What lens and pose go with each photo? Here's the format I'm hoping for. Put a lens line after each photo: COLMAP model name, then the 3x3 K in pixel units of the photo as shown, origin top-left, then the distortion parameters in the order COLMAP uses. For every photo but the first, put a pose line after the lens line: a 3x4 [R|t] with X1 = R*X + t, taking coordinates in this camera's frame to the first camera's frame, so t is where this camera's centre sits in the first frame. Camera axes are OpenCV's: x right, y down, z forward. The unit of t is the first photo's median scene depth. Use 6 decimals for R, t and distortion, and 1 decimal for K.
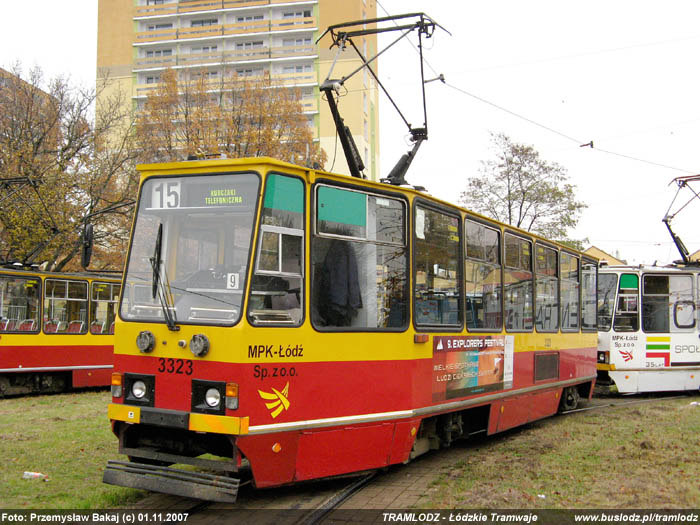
lens RADIAL K [[885.8, 0, 337.1], [0, 885.8, 261.8], [0, 0, 1]] dist [-0.083535, 0.000000]
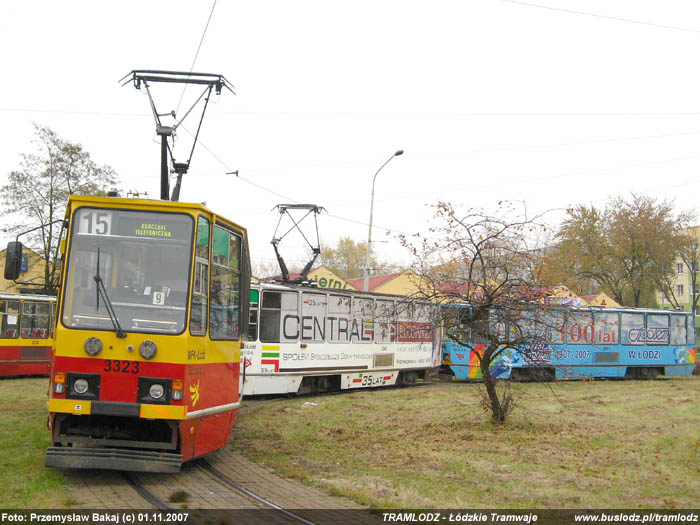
lens RADIAL K [[974.9, 0, 314.0], [0, 974.9, 250.2], [0, 0, 1]] dist [-0.064506, 0.000000]
pose [[0.854284, 0.062767, 0.516003, -0.456051], [-0.057862, 0.997996, -0.025601, -0.016686], [-0.516575, -0.007987, 0.856204, -0.203879]]
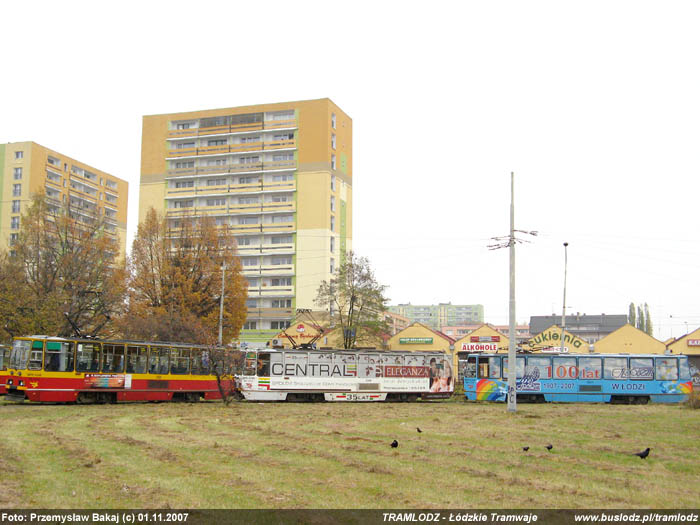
lens RADIAL K [[885.8, 0, 322.0], [0, 885.8, 263.2], [0, 0, 1]] dist [-0.083535, 0.000000]
pose [[0.991956, 0.002151, -0.126569, 1.566792], [-0.008053, 0.998903, -0.046136, -0.230032], [0.126330, 0.046784, 0.990884, -2.724467]]
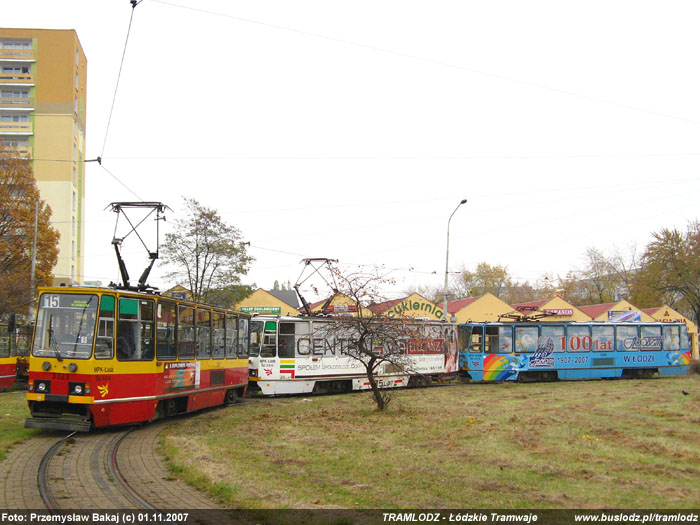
lens RADIAL K [[836.1, 0, 306.4], [0, 836.1, 275.8], [0, 0, 1]] dist [-0.113933, 0.000000]
pose [[0.947036, 0.024788, 0.320170, -0.189438], [-0.021048, 0.999664, -0.015139, -0.090180], [-0.320437, 0.007599, 0.947239, -0.901946]]
